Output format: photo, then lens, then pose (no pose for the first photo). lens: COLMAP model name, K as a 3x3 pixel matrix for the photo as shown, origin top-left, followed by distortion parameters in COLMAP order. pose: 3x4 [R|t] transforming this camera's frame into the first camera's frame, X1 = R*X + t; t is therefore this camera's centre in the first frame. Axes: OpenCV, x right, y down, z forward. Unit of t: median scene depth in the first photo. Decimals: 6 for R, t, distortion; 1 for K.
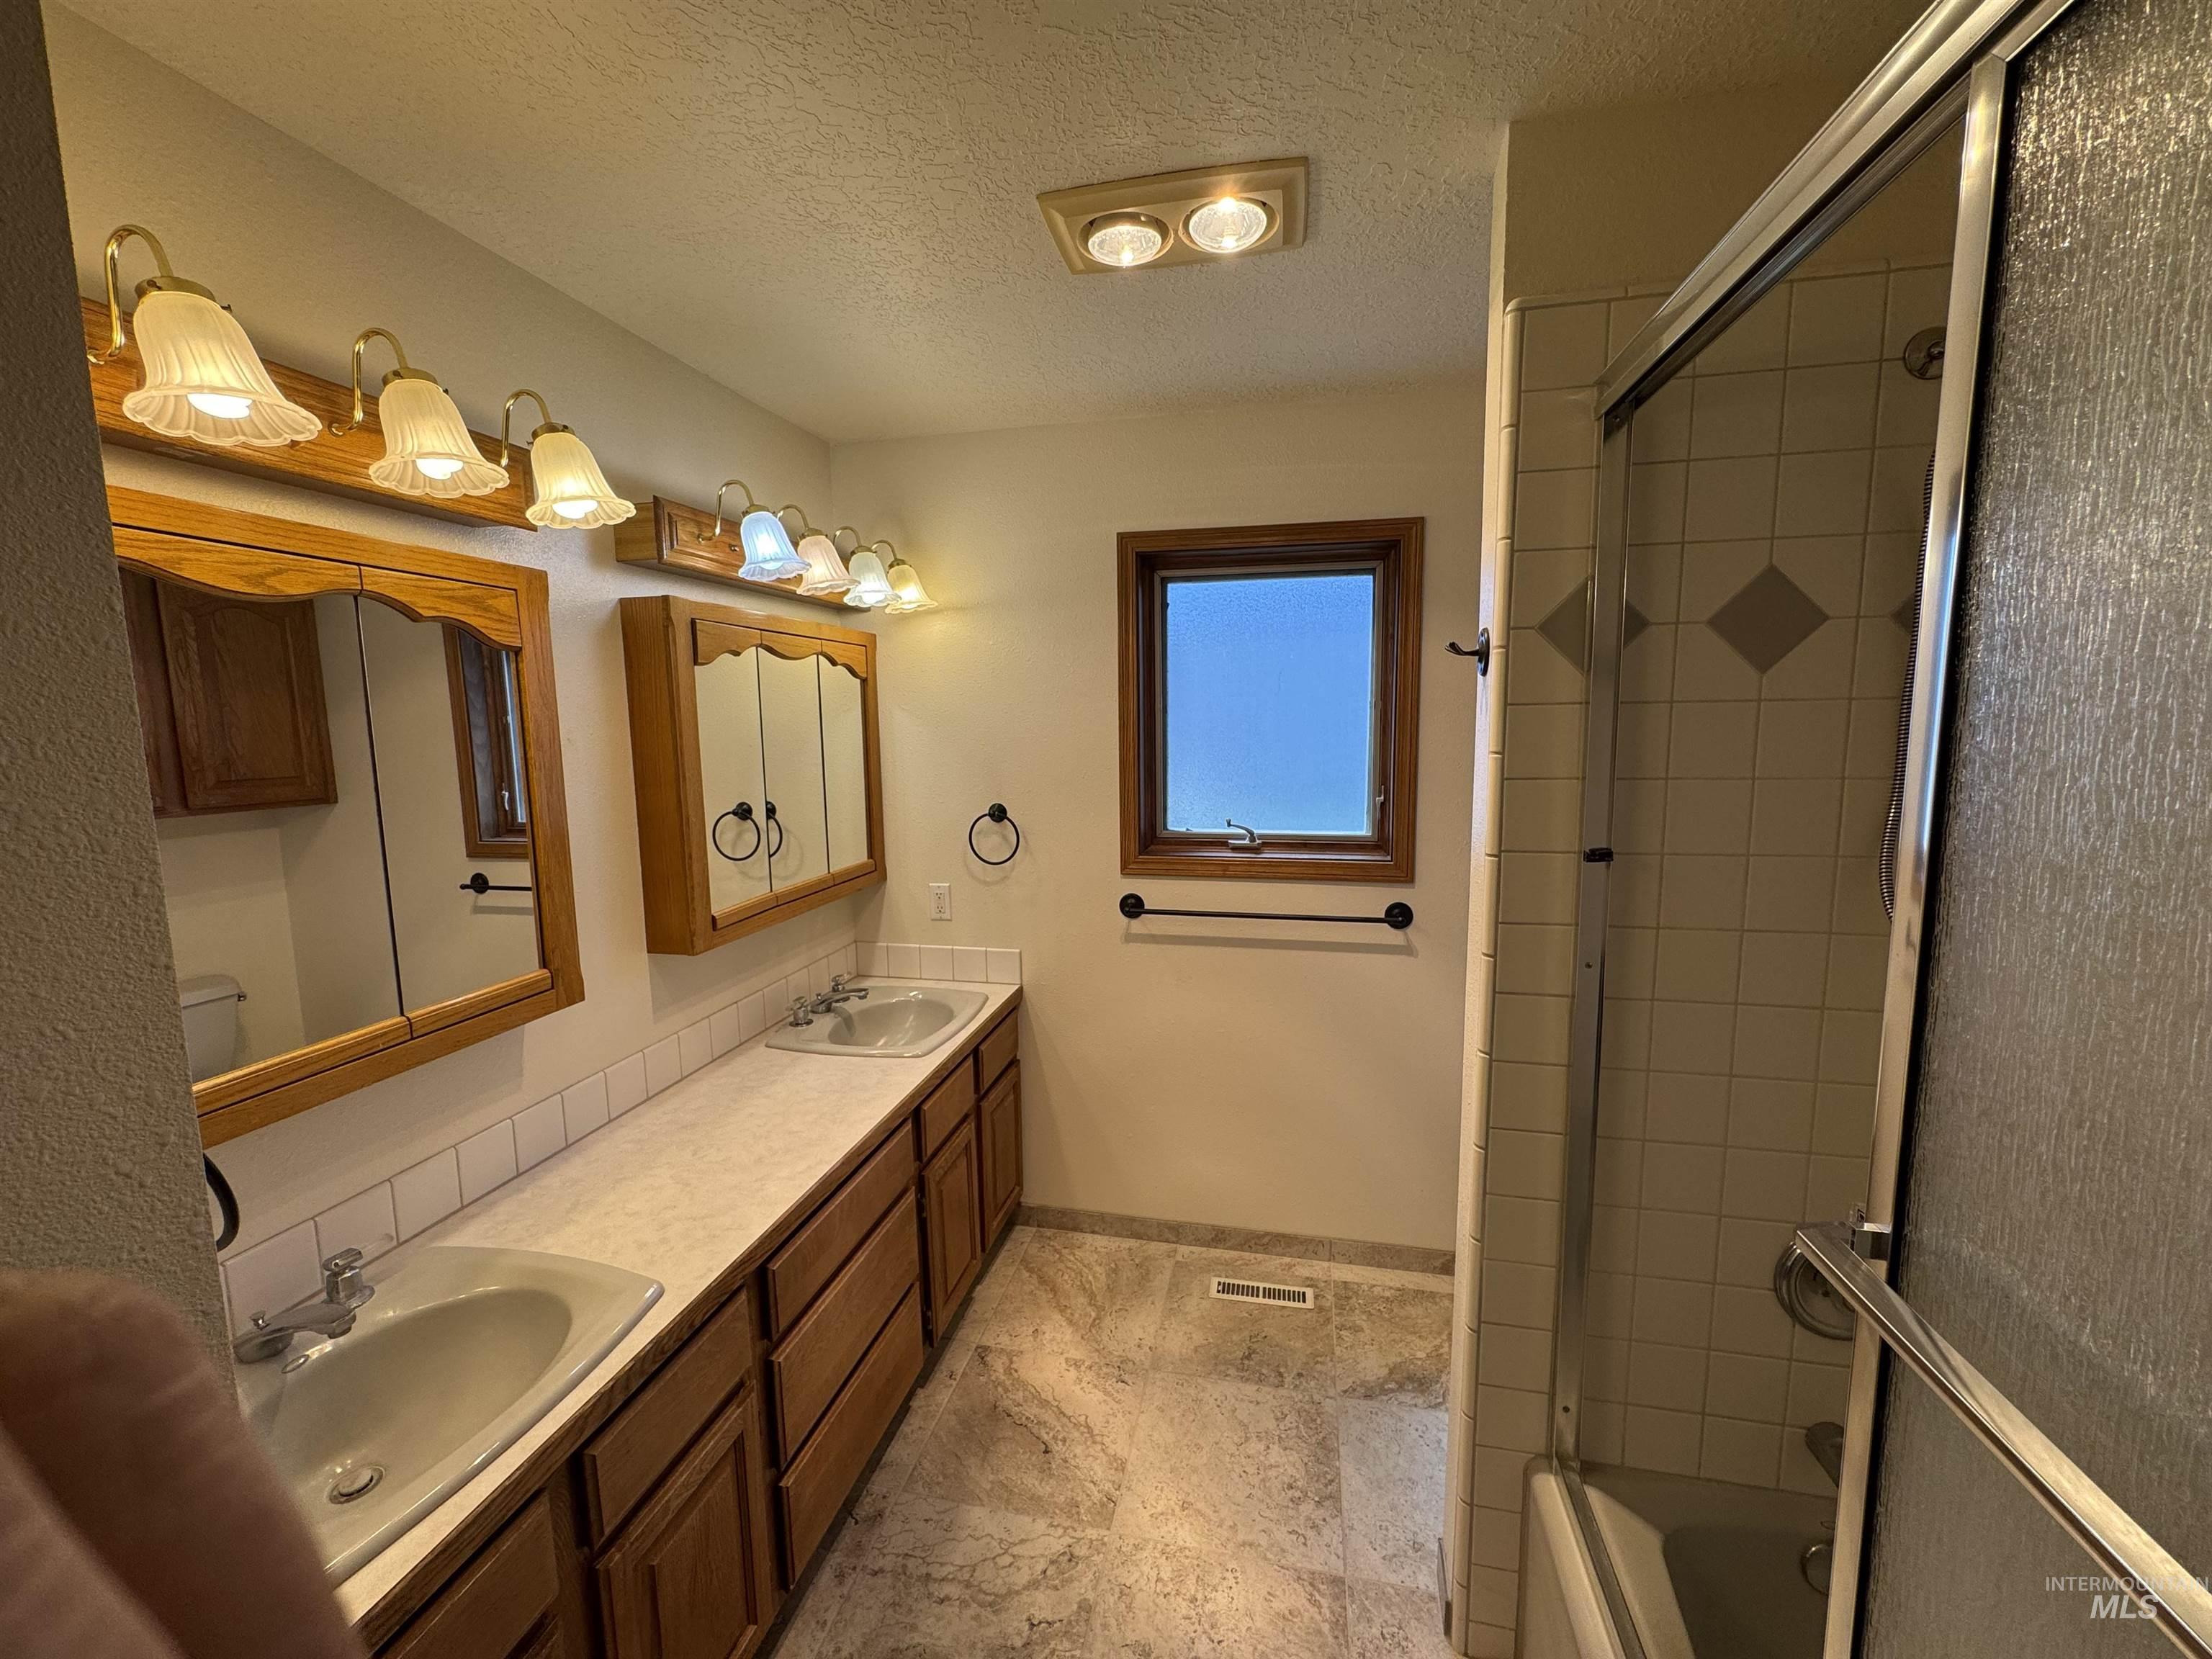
lens RADIAL K [[884.1, 0, 1103.4], [0, 884.1, 830.7], [0, 0, 1]] dist [-0.003975, 0.000776]
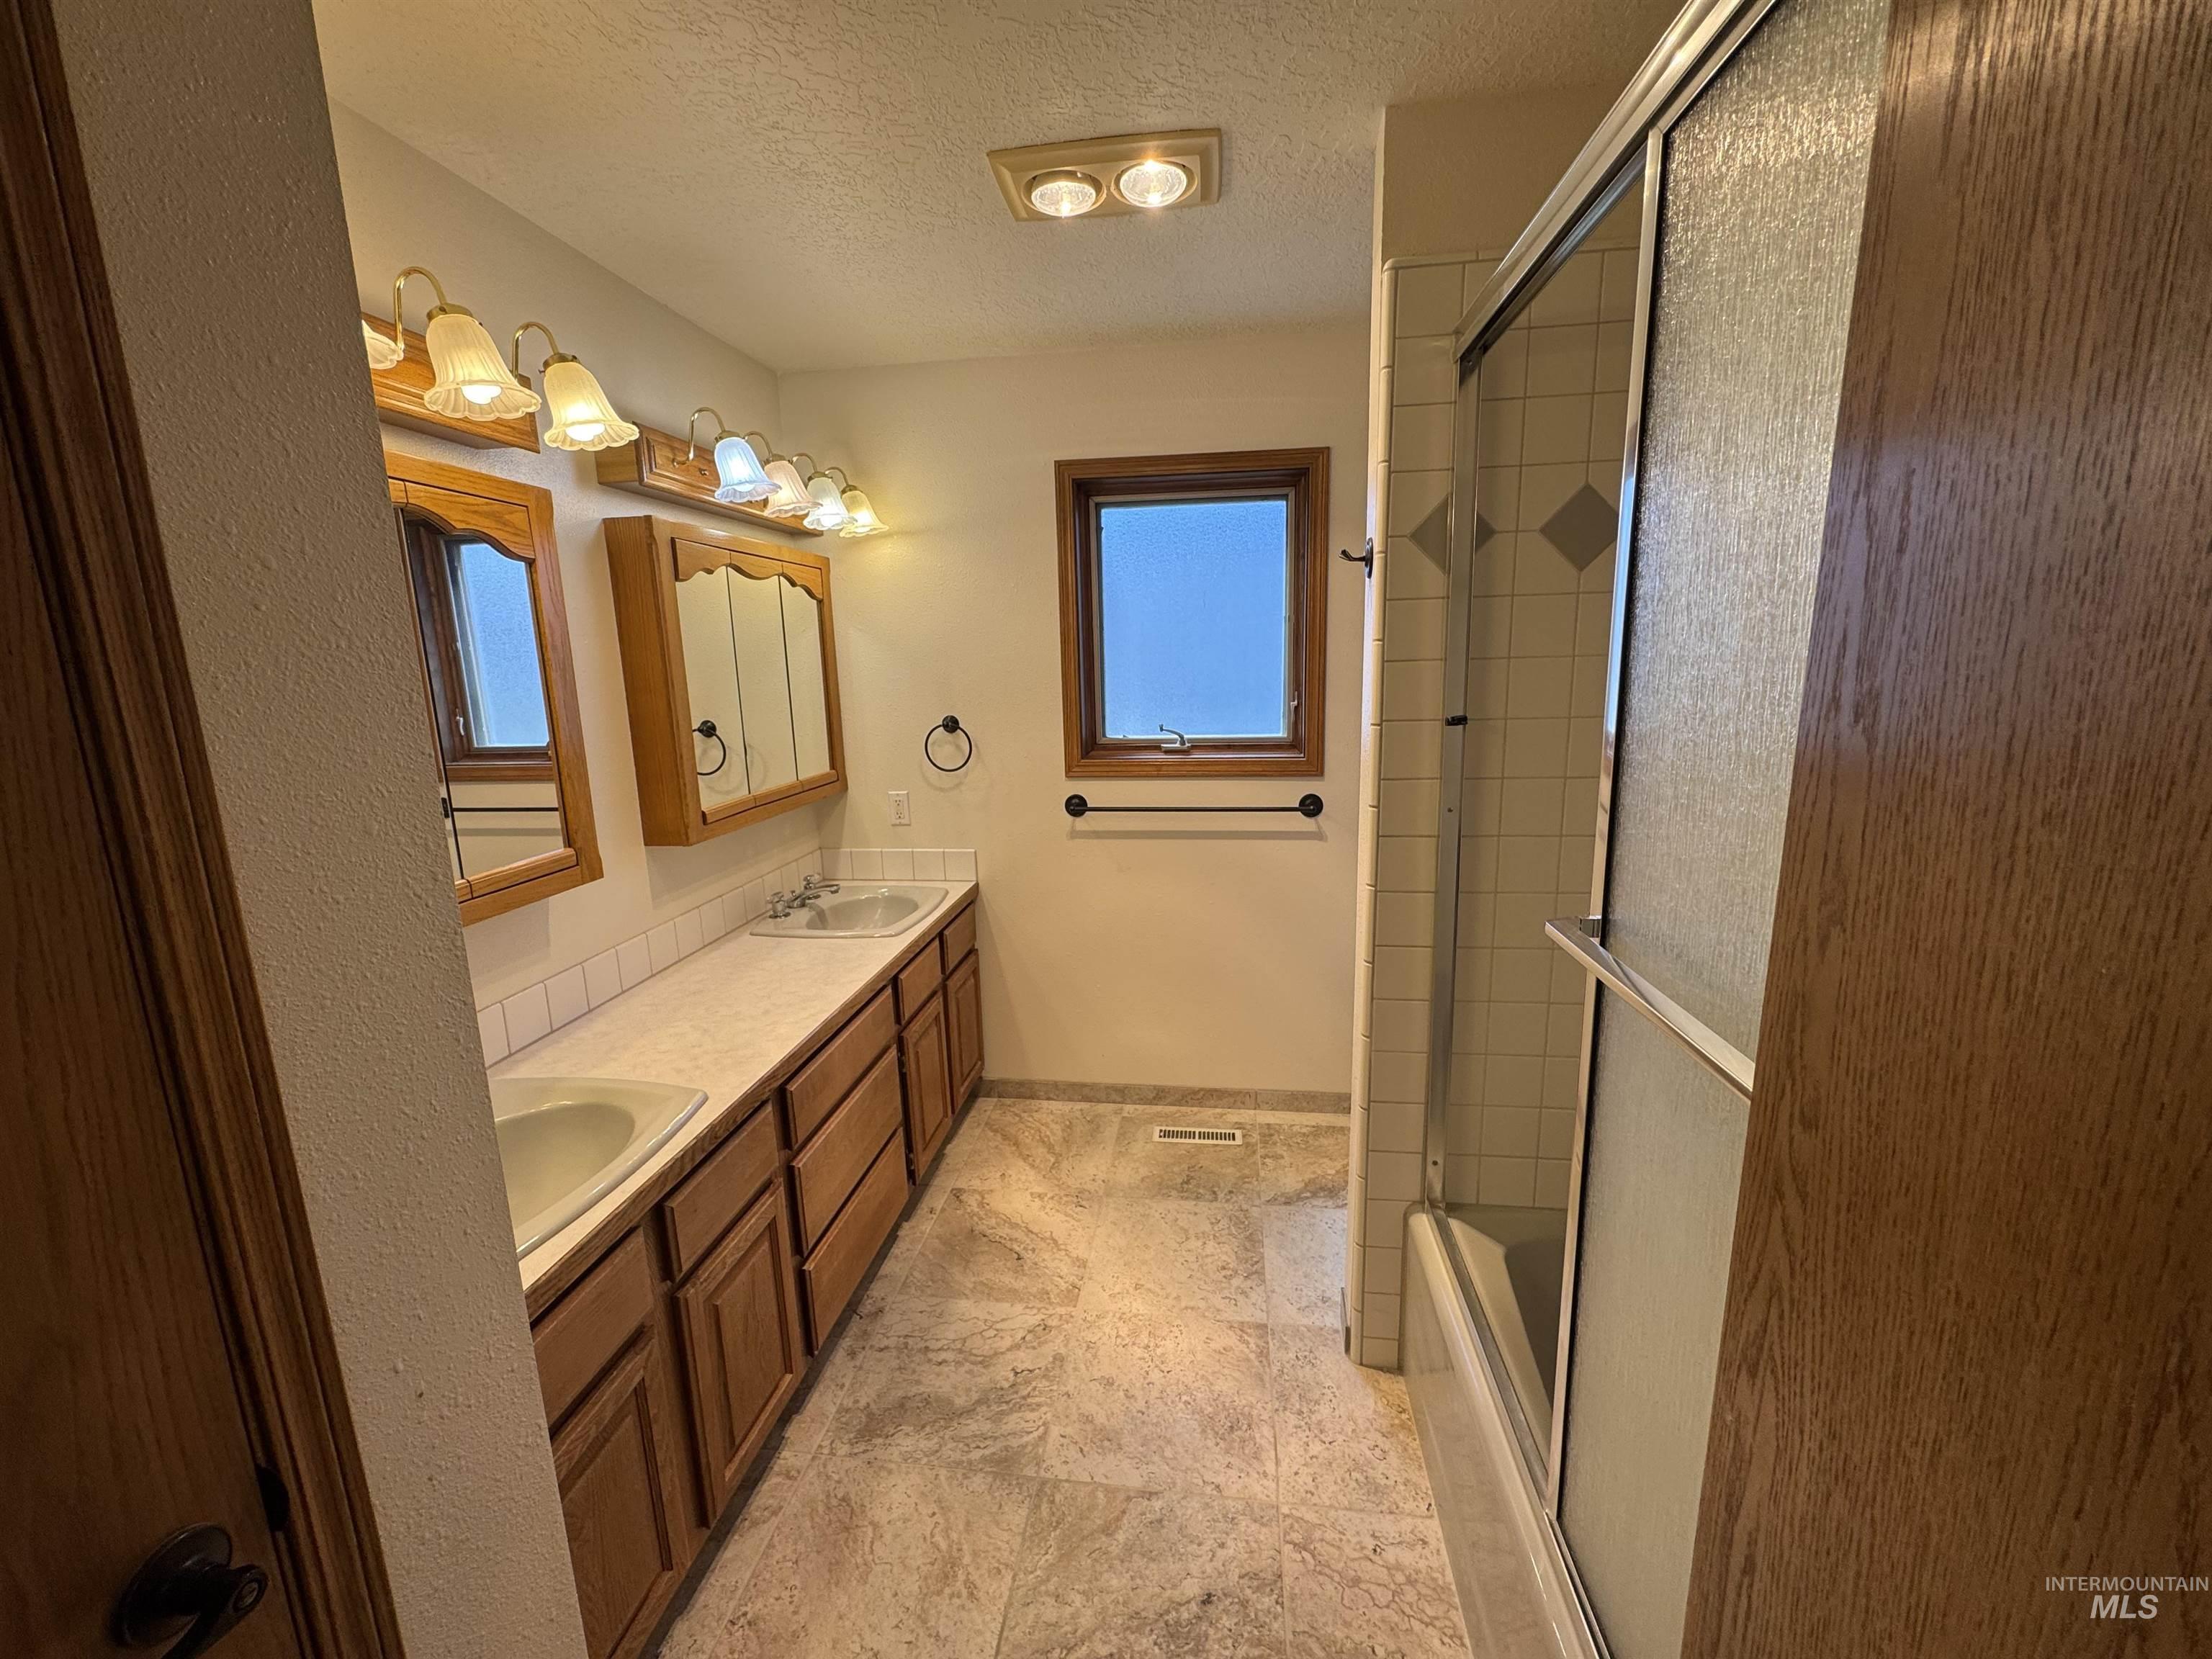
lens RADIAL K [[884.1, 0, 1103.4], [0, 884.1, 830.7], [0, 0, 1]] dist [-0.003975, 0.000776]
pose [[0.996571, -0.028259, 0.077764, -0.032889], [0.023171, 0.997579, 0.065566, 0.070466], [-0.079429, -0.063539, 0.994813, -0.171585]]
